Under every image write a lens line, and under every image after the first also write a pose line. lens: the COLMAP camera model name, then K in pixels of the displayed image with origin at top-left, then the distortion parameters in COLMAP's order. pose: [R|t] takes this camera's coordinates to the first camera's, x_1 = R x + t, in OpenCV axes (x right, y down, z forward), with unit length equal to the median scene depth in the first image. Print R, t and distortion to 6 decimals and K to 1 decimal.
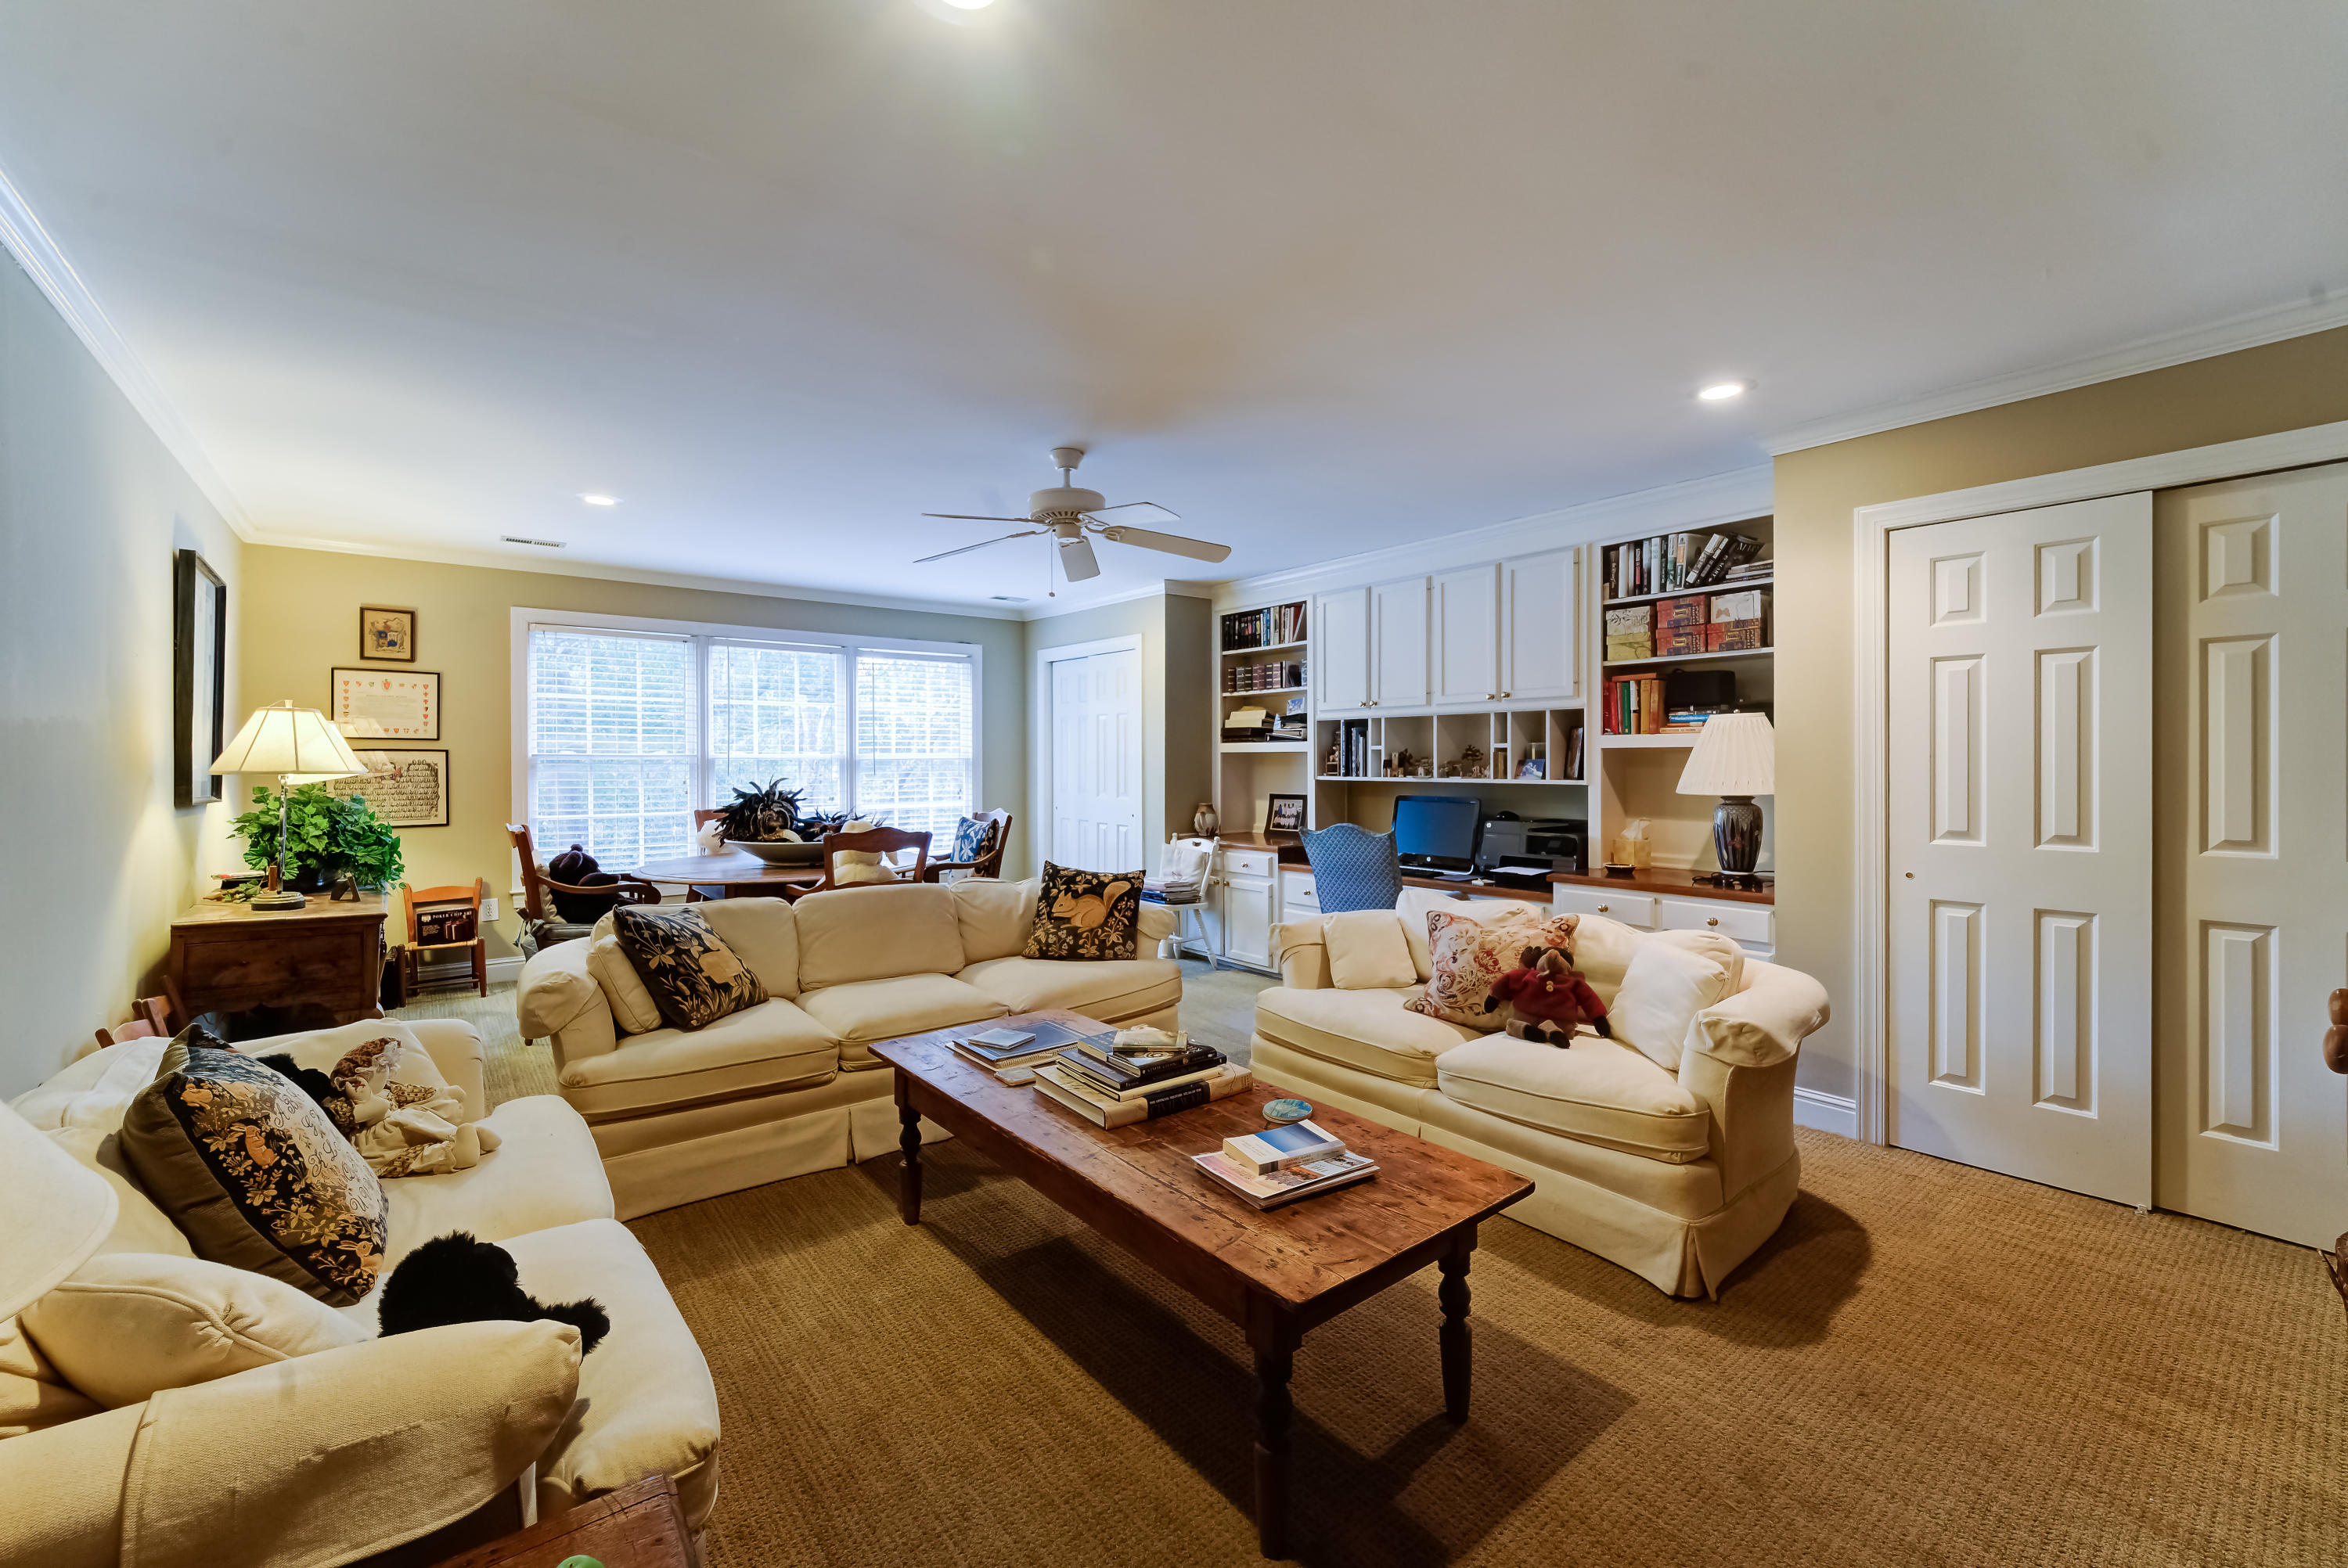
lens RADIAL K [[956.1, 0, 1177.9], [0, 956.1, 765.8], [0, 0, 1]] dist [0.003545, -0.000537]
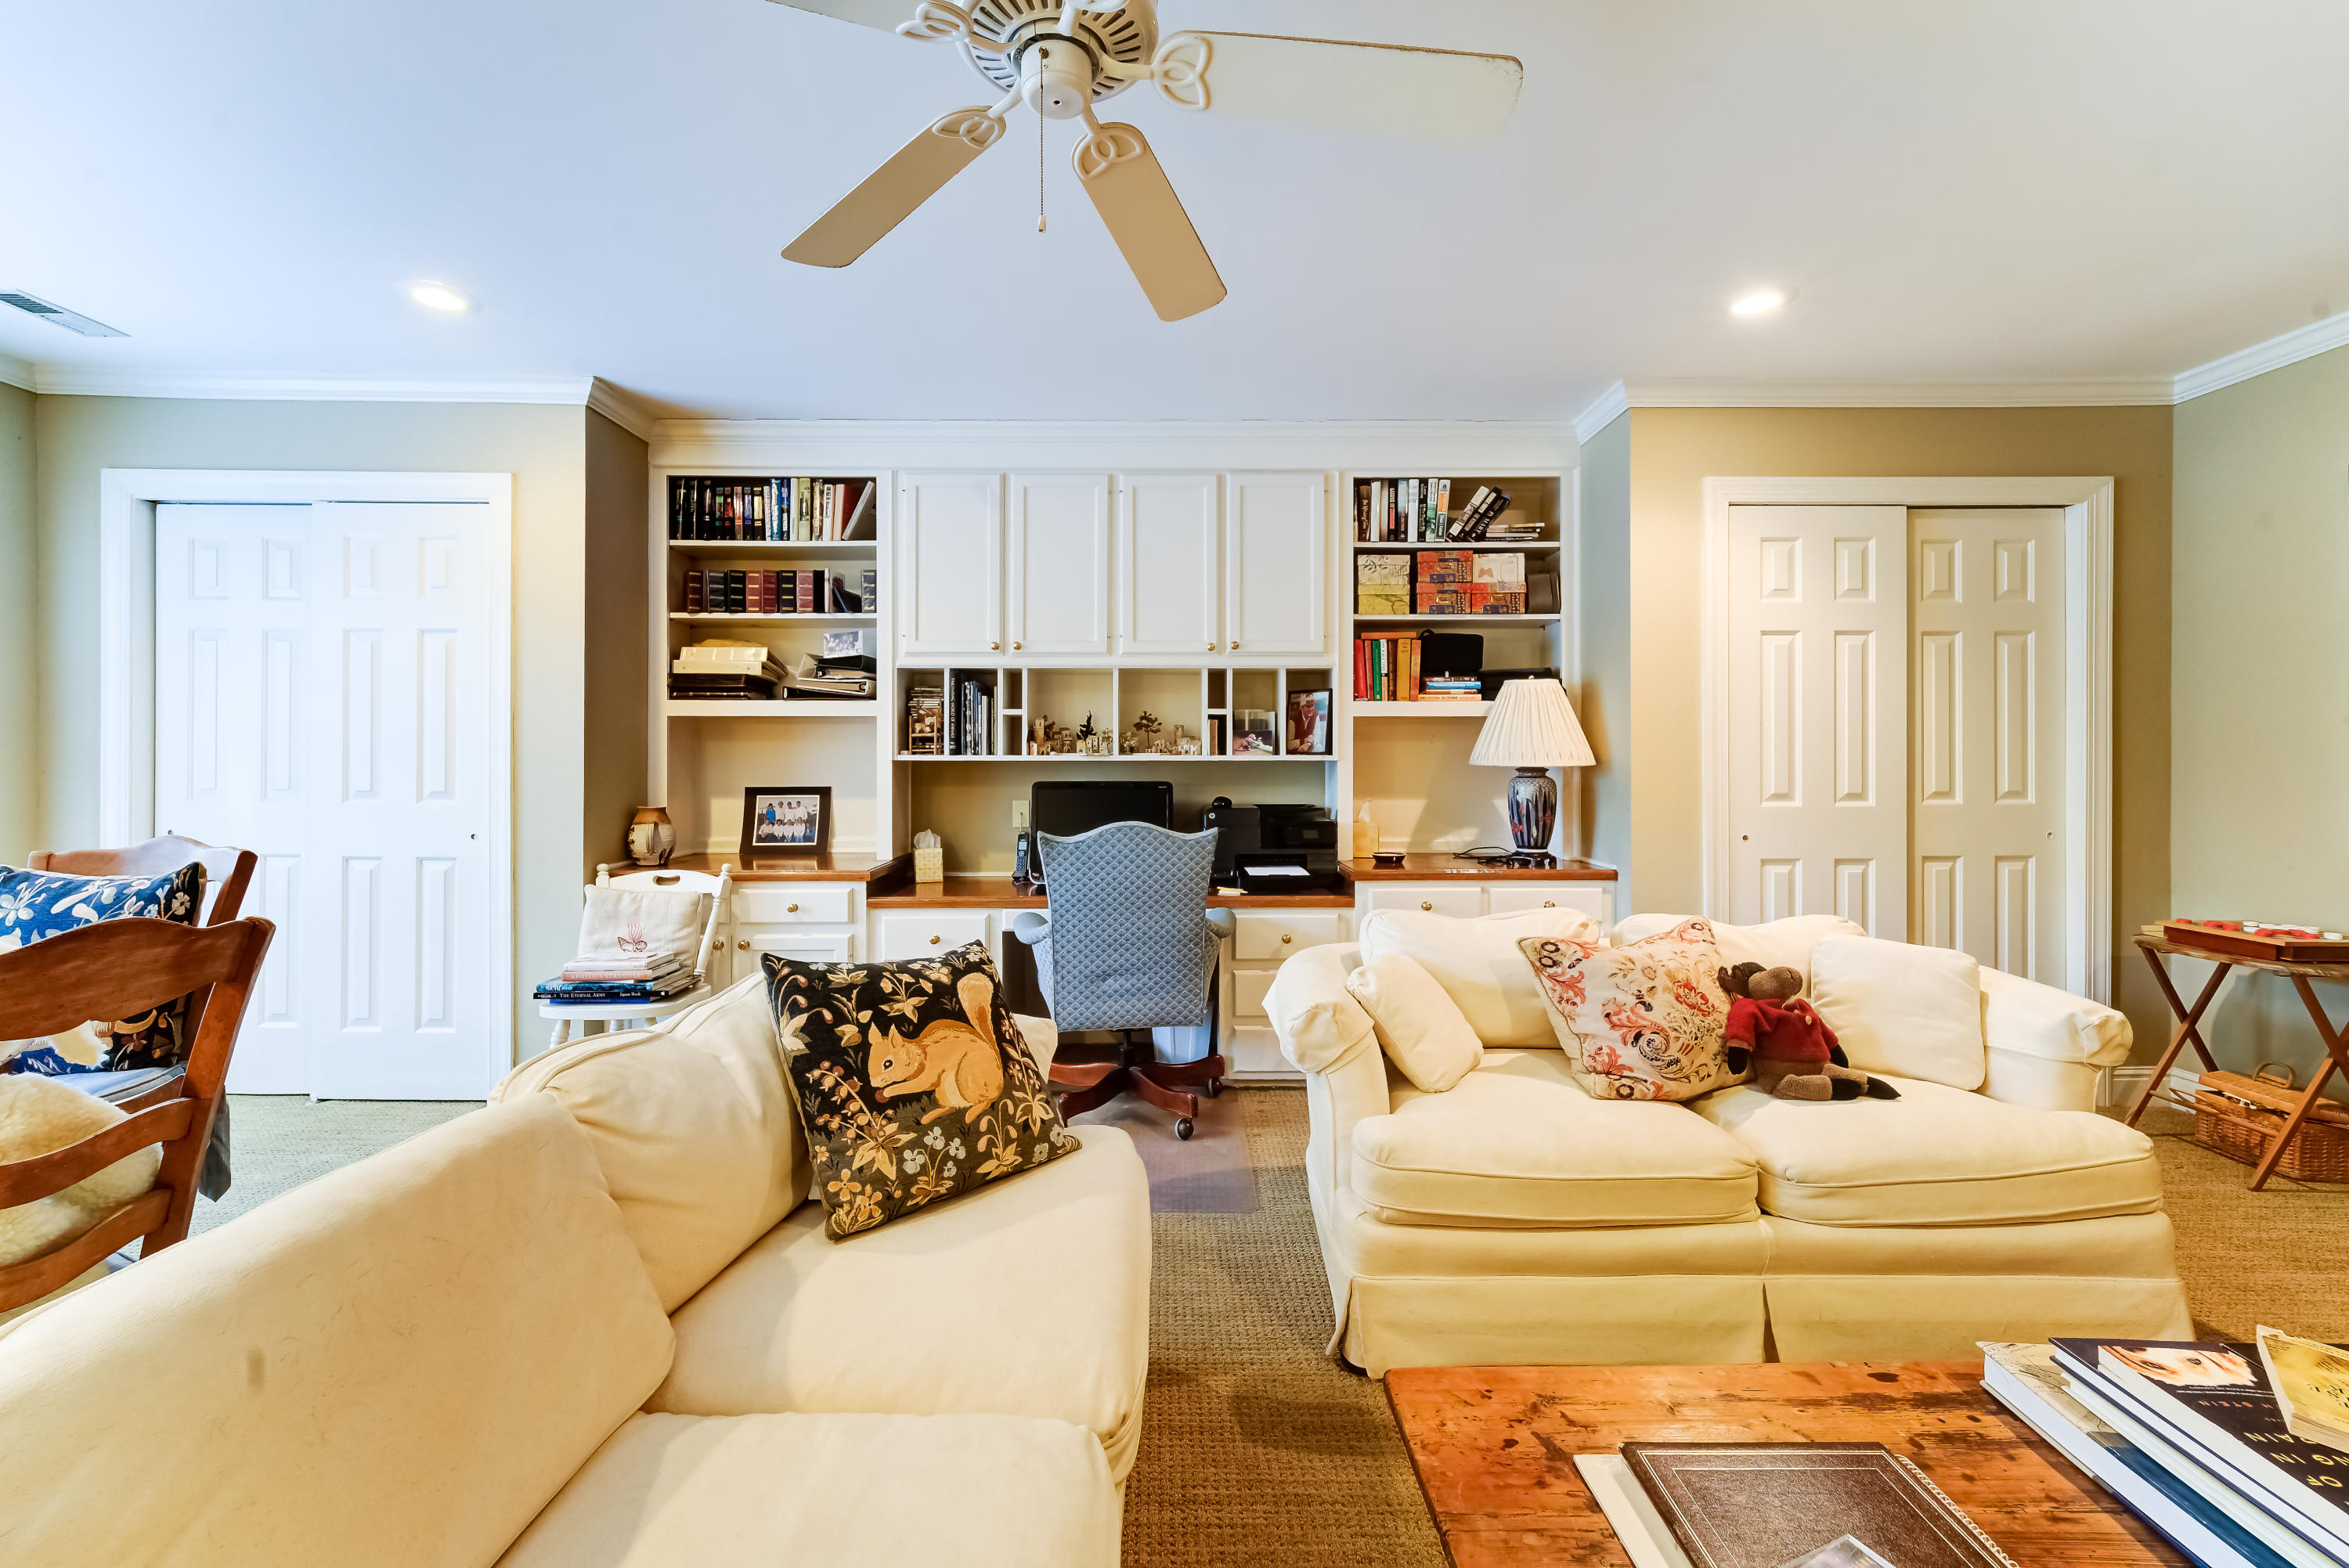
lens RADIAL K [[956.5, 0, 1185.3], [0, 956.5, 765.2], [0, 0, 1]] dist [0.003545, -0.000537]
pose [[0.619453, -0.002807, 0.785029, -0.289467], [0.003063, 0.999995, 0.001159, 0.021257], [-0.785028, 0.001687, 0.619458, 0.552637]]
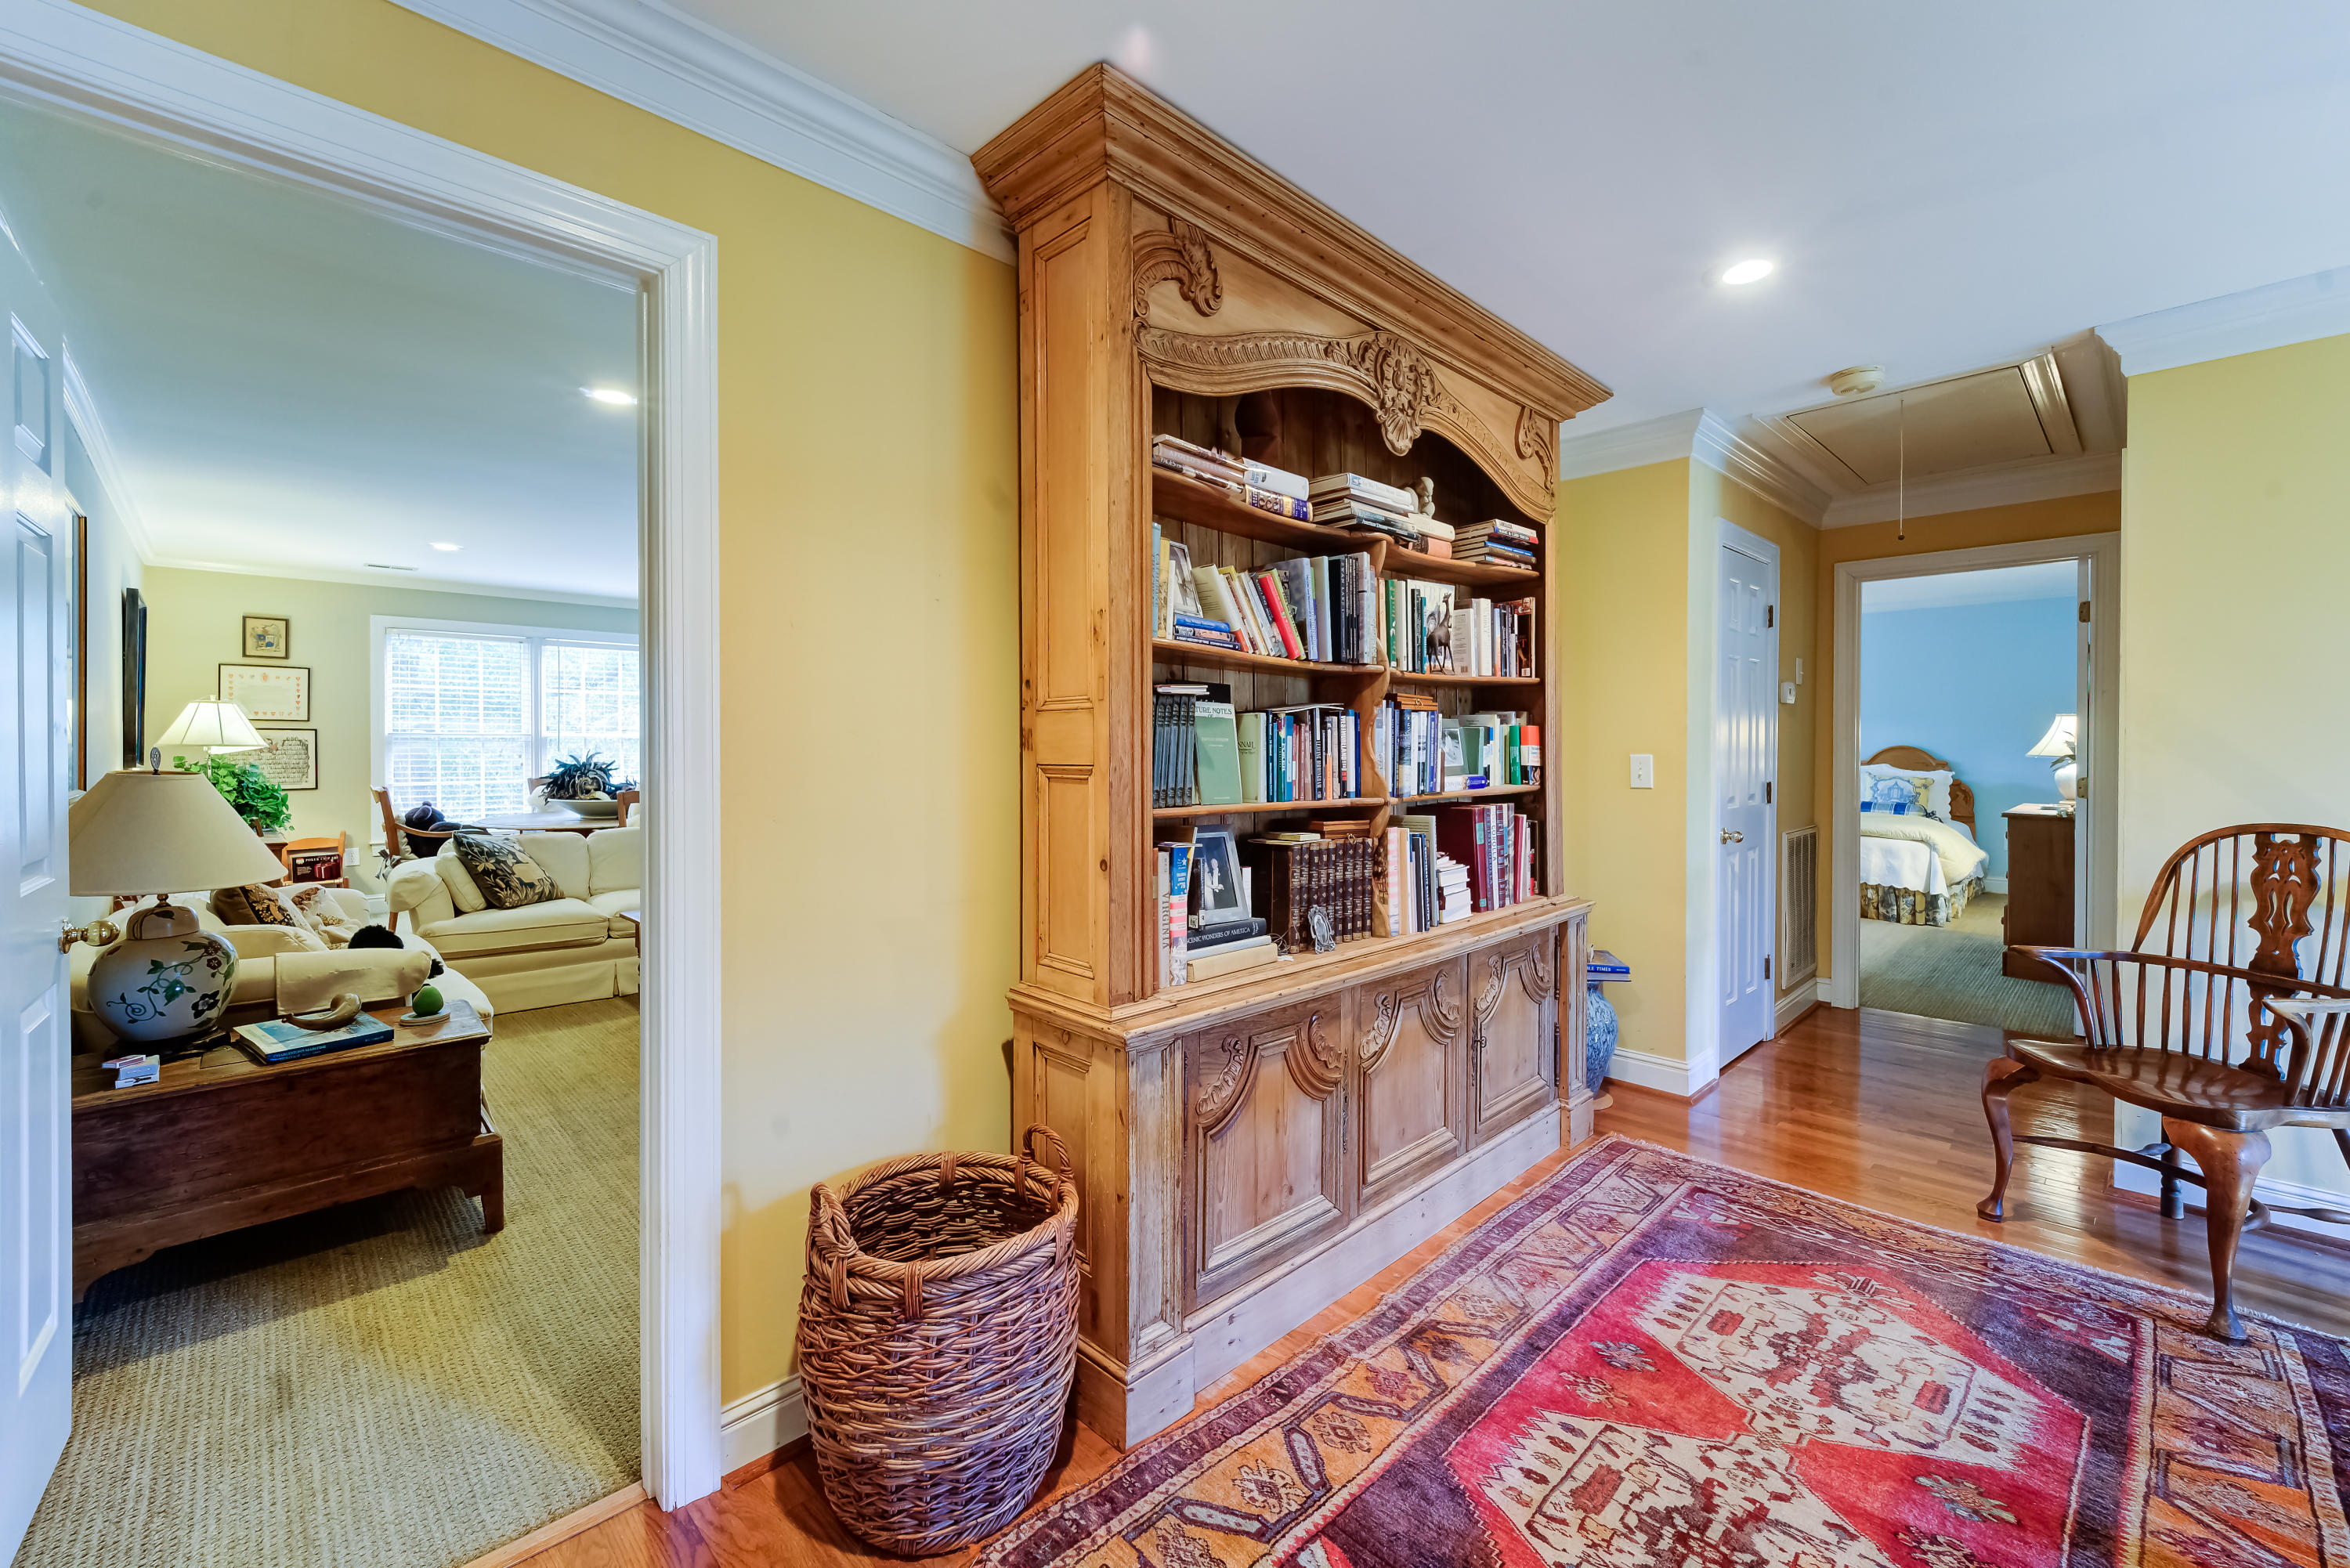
lens RADIAL K [[956.9, 0, 1170.4], [0, 956.9, 751.5], [0, 0, 1]] dist [0.003545, -0.000537]
pose [[0.995001, 0.003041, 0.099823, 0.313358], [-0.003566, 0.999981, 0.005082, 0.003369], [-0.099806, -0.005413, 0.994992, -0.503275]]
